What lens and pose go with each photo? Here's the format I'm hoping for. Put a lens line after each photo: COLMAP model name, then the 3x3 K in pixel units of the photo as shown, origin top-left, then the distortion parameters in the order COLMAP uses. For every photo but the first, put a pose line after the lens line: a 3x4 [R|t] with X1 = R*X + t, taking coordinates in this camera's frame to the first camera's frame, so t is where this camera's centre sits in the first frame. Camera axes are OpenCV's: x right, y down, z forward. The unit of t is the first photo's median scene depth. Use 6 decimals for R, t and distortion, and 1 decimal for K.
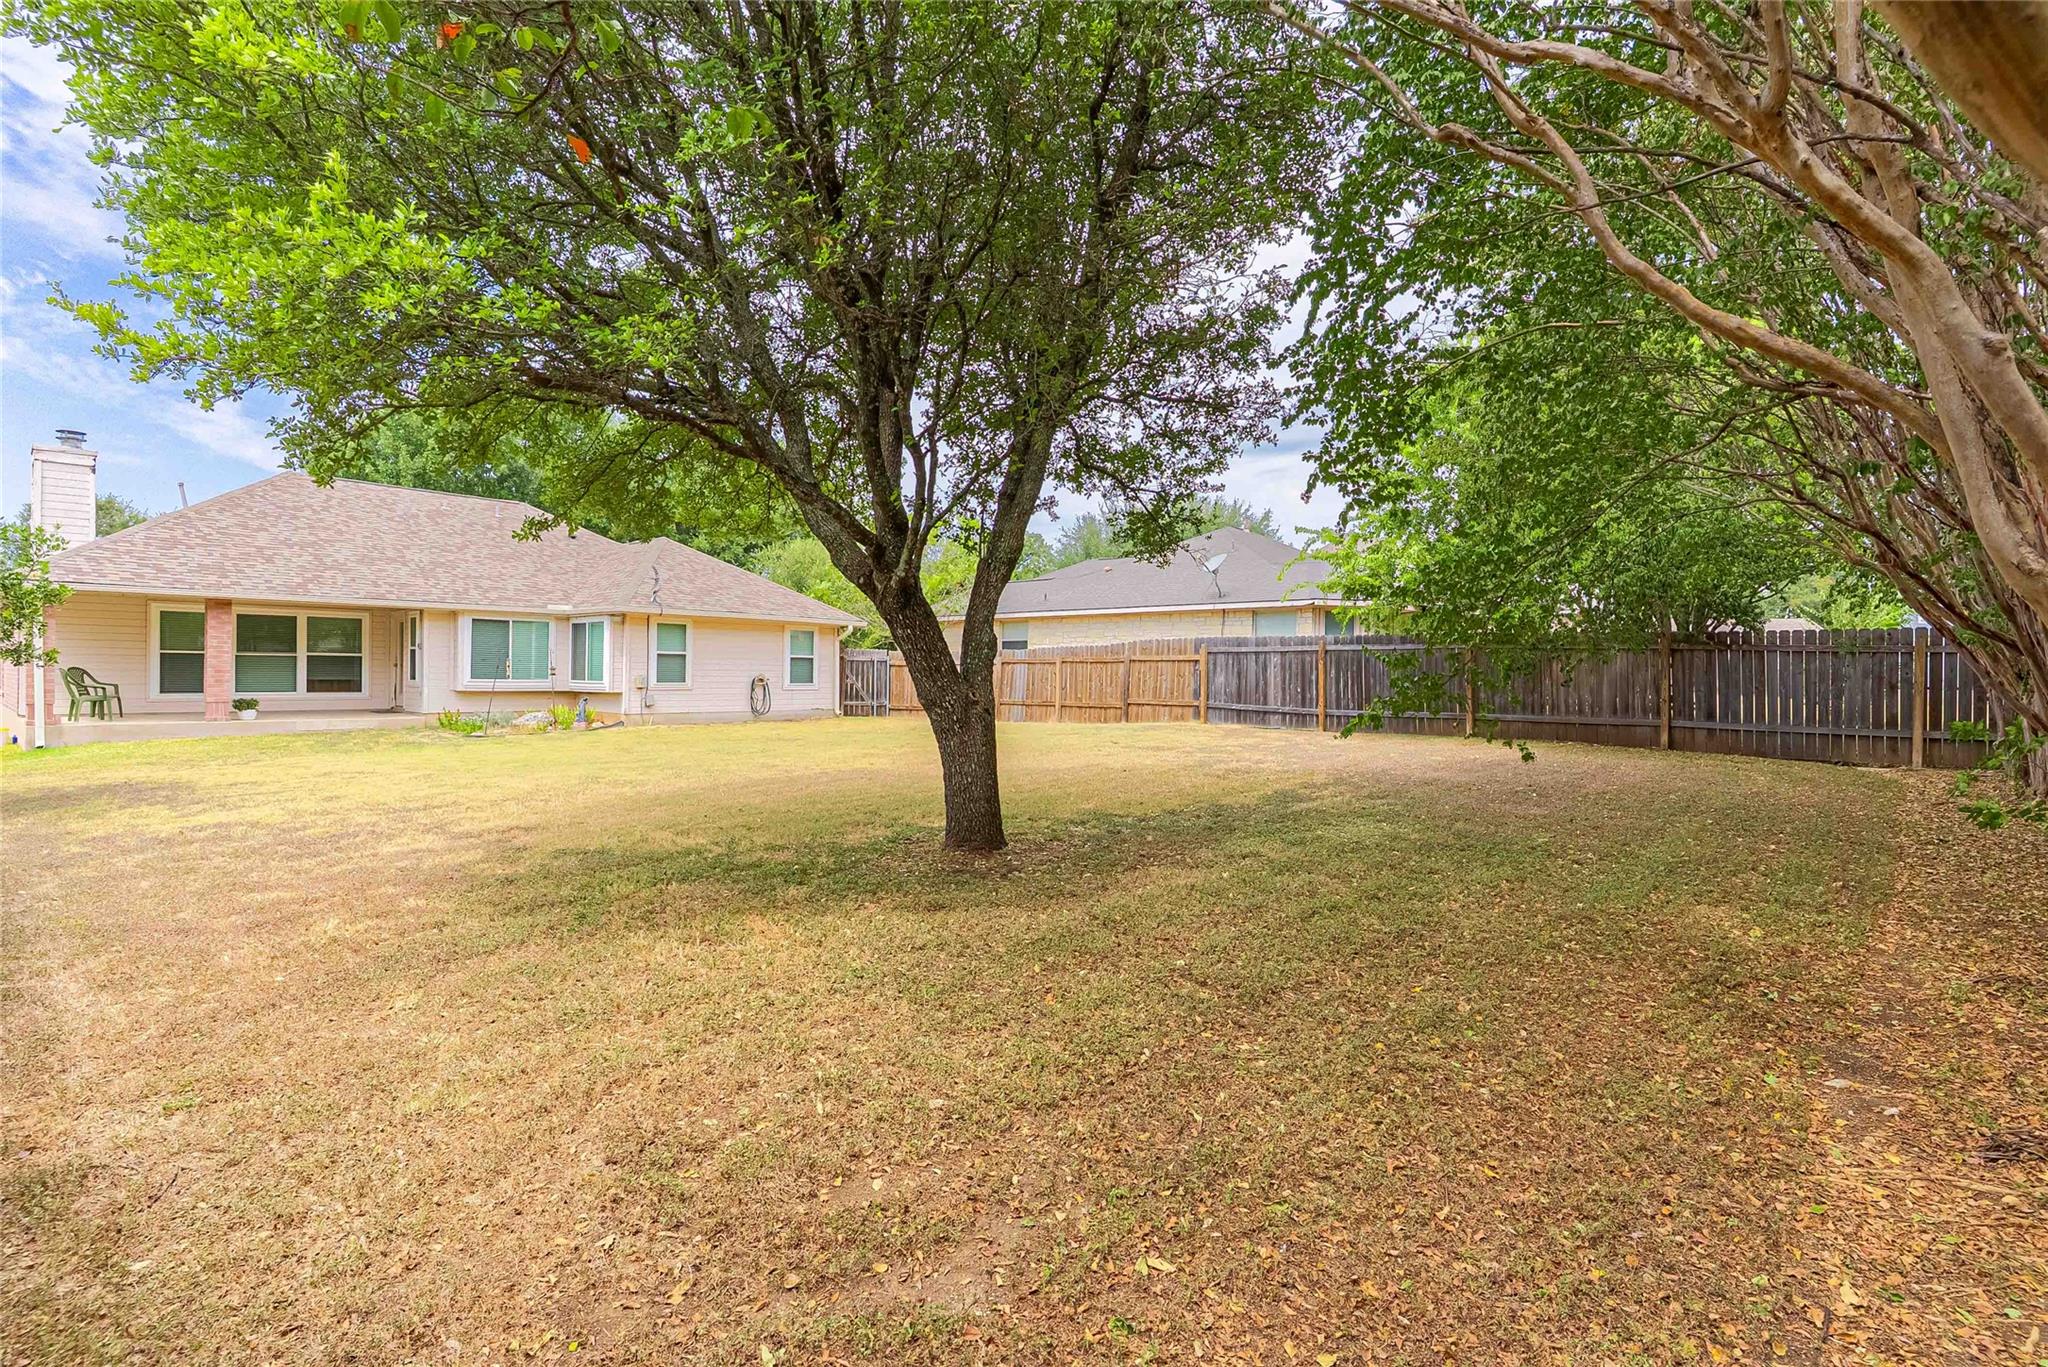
lens RADIAL K [[982.9, 0, 1024.0], [0, 982.9, 683.5], [0, 0, 1]] dist [-0.000206, 0.000100]
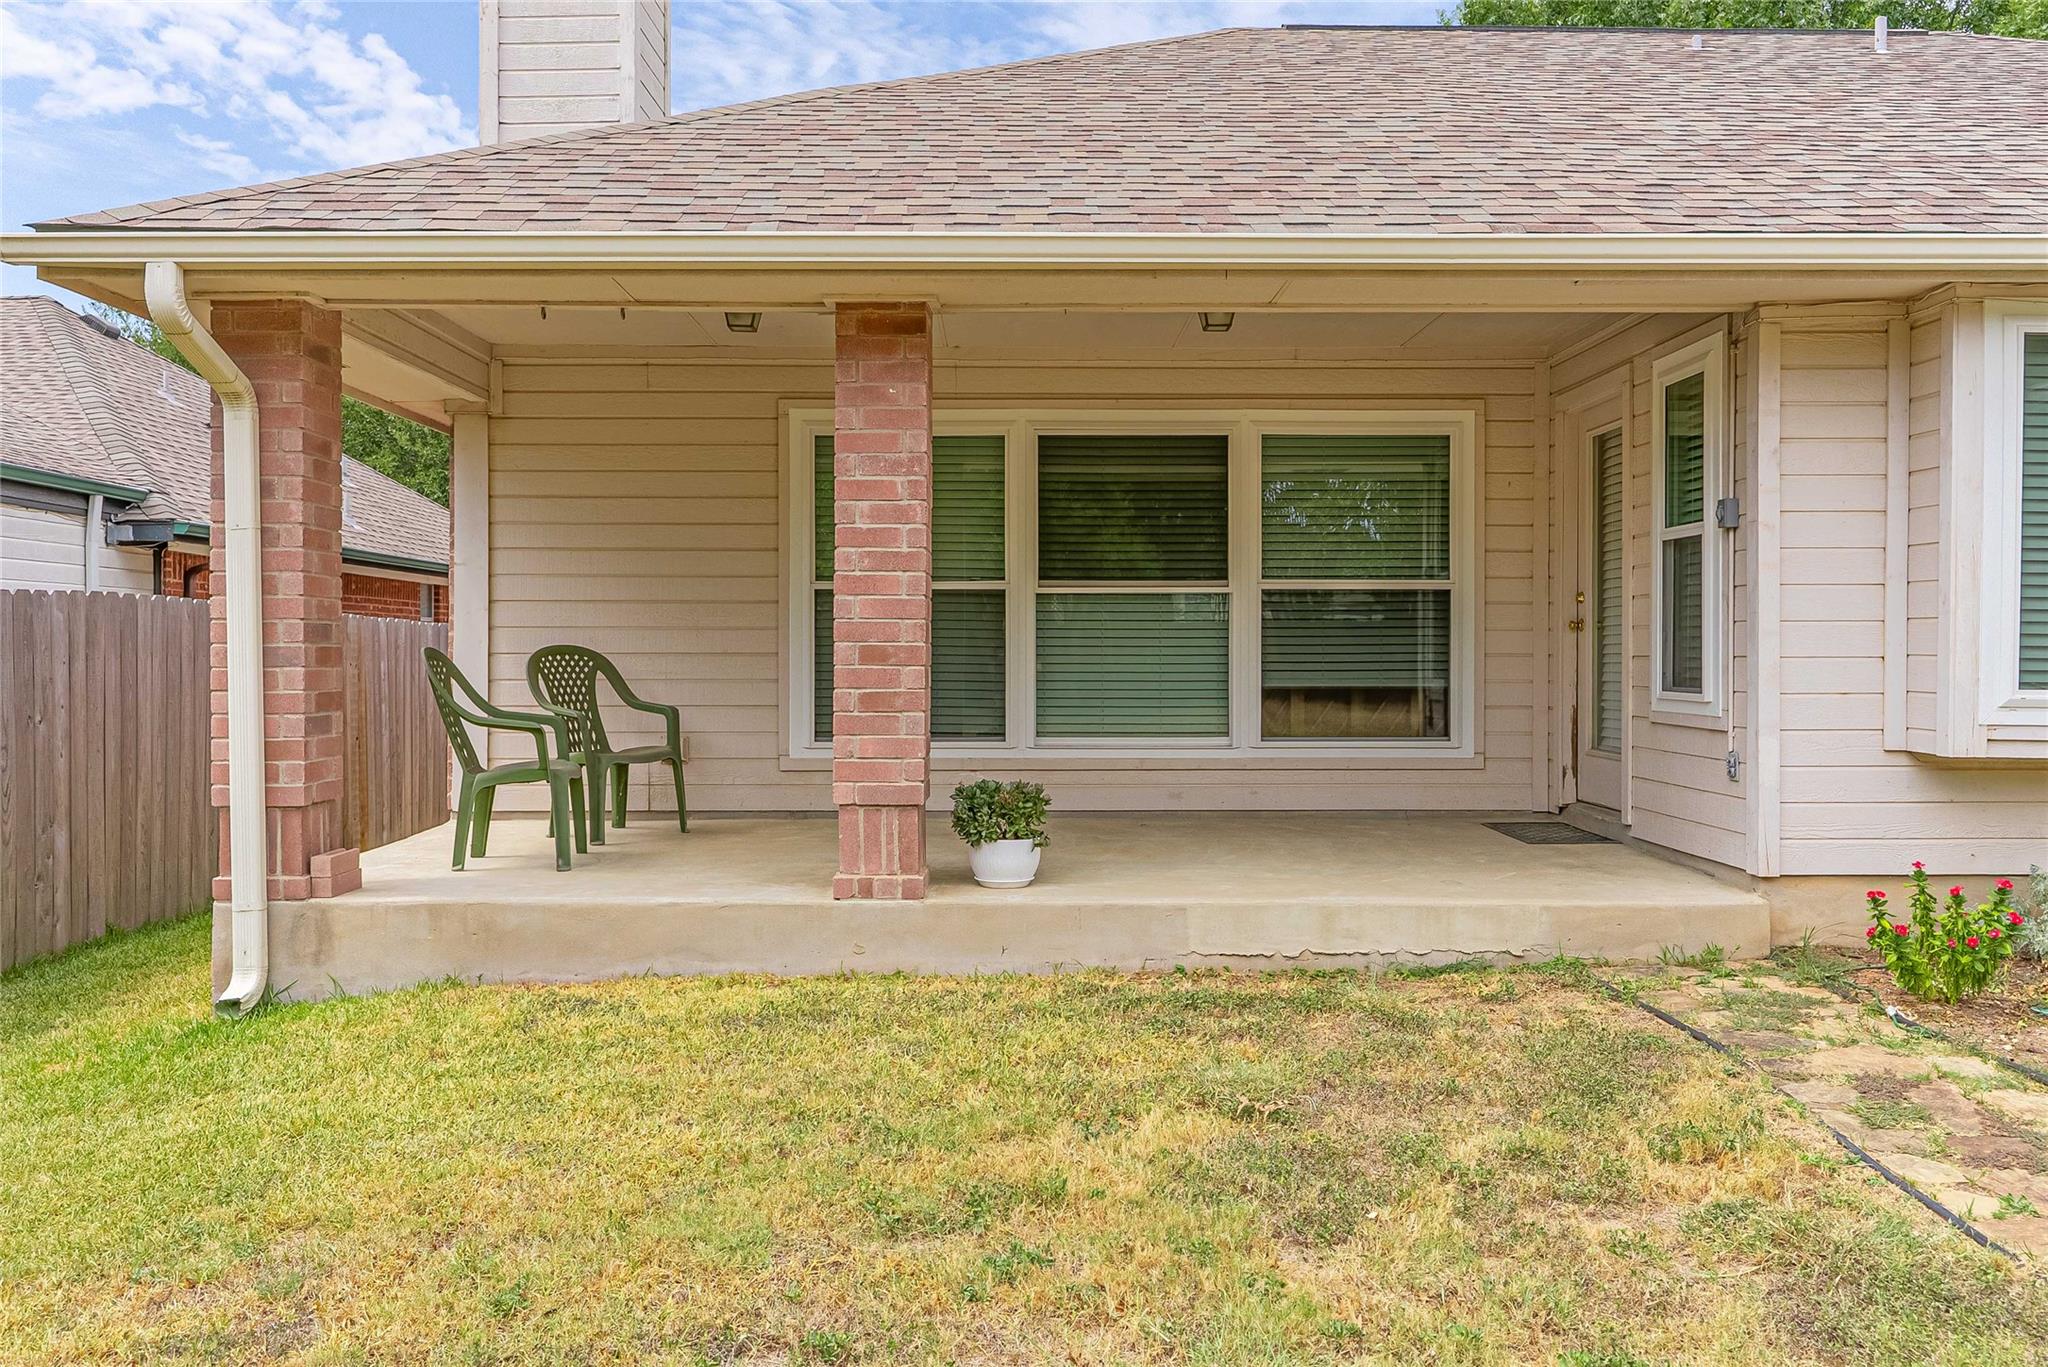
lens RADIAL K [[1570.7, 0, 1024.0], [0, 1570.7, 683.5], [0, 0, 1]] dist [-0.004909, -0.004632]
pose [[0.680299, 0.002281, -0.732931, -0.472053], [0.002082, 0.999985, 0.005045, -0.006266], [0.732931, -0.004958, 0.680284, 0.675030]]
